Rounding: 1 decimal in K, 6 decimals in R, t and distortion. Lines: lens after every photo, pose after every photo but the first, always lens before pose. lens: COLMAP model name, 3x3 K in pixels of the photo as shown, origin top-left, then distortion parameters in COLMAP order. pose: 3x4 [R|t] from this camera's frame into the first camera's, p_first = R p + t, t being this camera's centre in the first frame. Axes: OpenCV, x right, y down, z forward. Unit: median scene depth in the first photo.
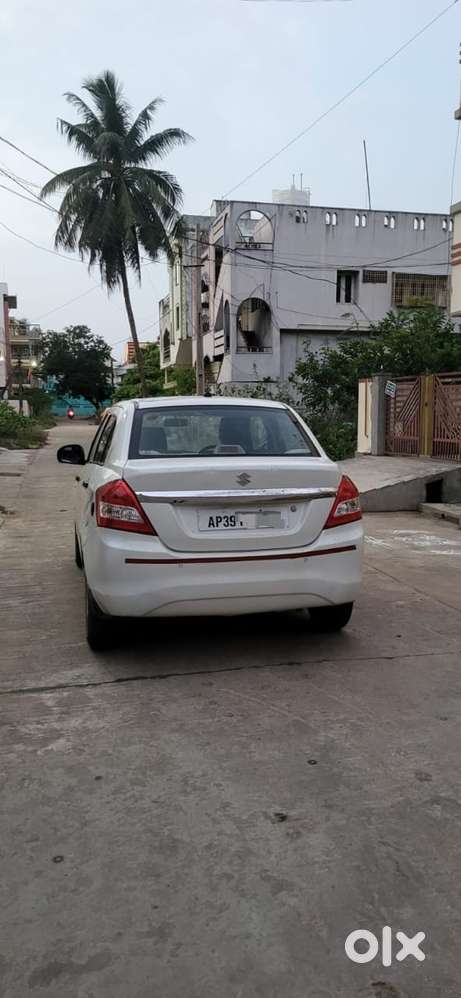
lens RADIAL K [[735.7, 0, 229.6], [0, 735.7, 522.2], [0, 0, 1]] dist [0.050374, -0.000881]
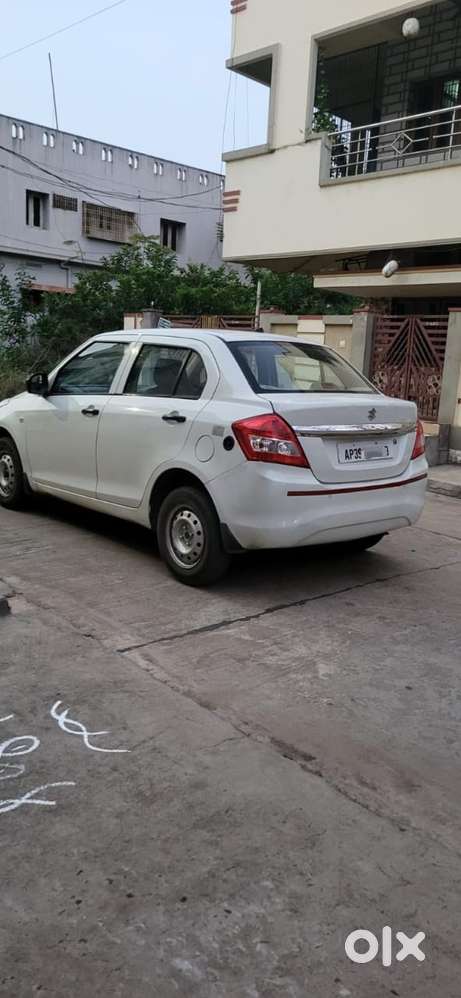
lens RADIAL K [[743.3, 0, 230.3], [0, 743.3, 505.1], [0, 0, 1]] dist [0.052090, -0.003262]
pose [[0.881648, -0.046427, 0.469617, -0.629854], [0.016929, 0.997620, 0.066843, -0.001909], [-0.471603, -0.050981, 0.880336, 0.113605]]
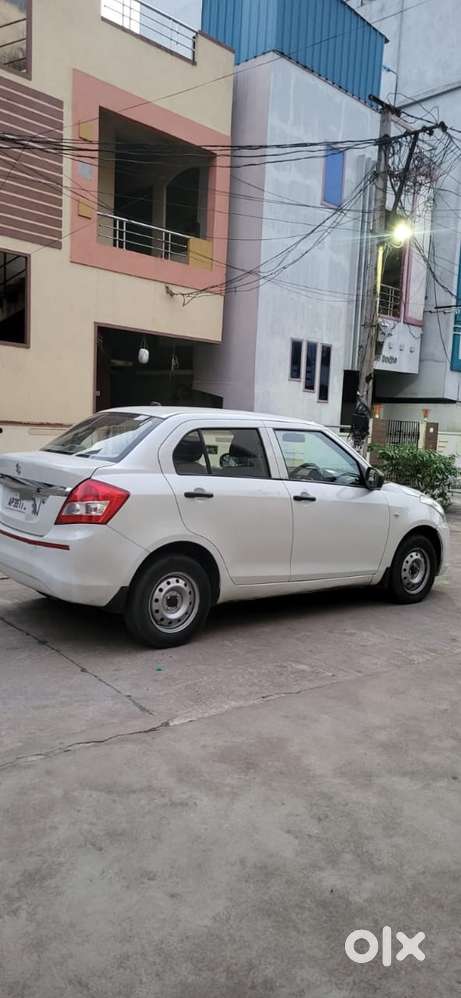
lens RADIAL K [[725.2, 0, 230.5], [0, 725.2, 499.0], [0, 0, 1]] dist [0.051408, -0.000505]
pose [[0.434786, 0.114827, -0.893183, 1.131997], [-0.181959, 0.982581, 0.037745, -0.108978], [0.881959, 0.146111, 0.448107, 0.712679]]
